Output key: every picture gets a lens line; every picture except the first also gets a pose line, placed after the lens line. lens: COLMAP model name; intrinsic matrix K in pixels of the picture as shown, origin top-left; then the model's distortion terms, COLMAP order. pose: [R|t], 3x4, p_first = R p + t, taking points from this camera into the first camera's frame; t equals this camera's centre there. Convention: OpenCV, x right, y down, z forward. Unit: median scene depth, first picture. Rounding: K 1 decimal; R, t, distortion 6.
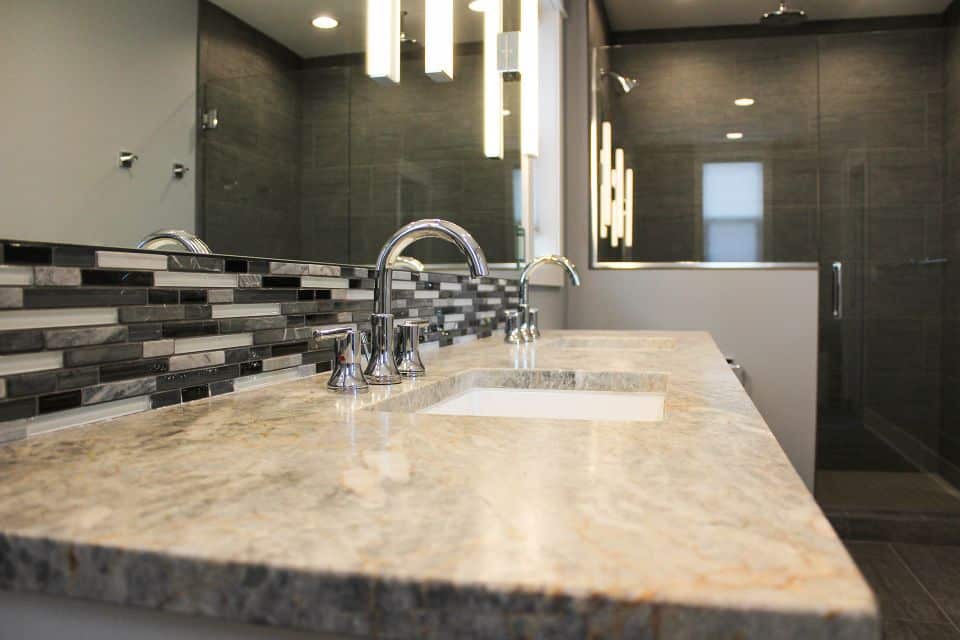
lens RADIAL K [[790.9, 0, 477.2], [0, 790.9, 312.8], [0, 0, 1]] dist [-0.126345, 0.060472]
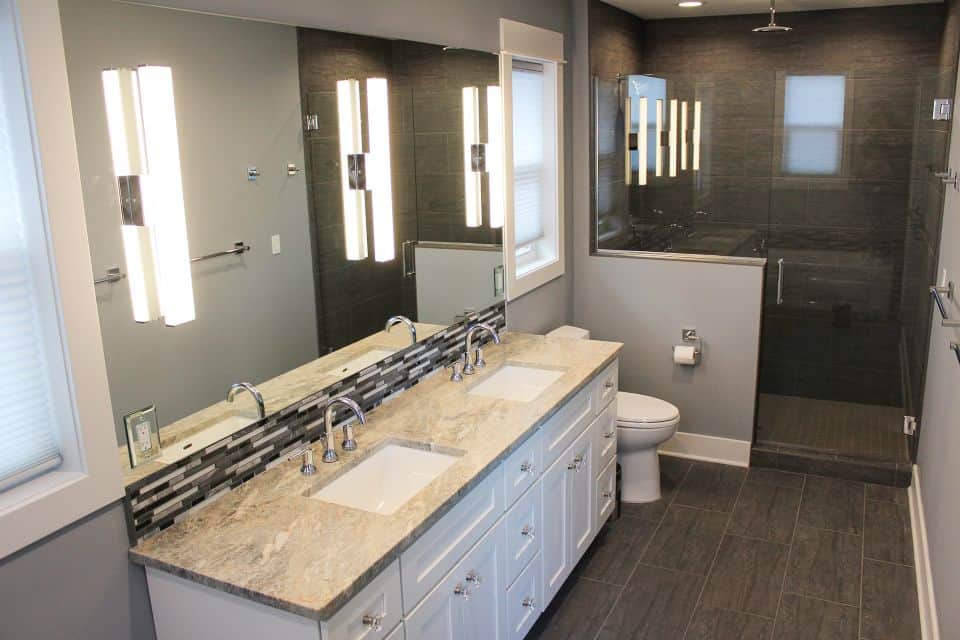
lens RADIAL K [[790.9, 0, 475.5], [0, 790.9, 323.2], [0, 0, 1]] dist [-0.126345, 0.060472]
pose [[0.979715, 0.023915, -0.198964, 0.785905], [0.020261, 0.975945, 0.217075, -0.834668], [0.199369, -0.216703, 0.955663, -1.099612]]
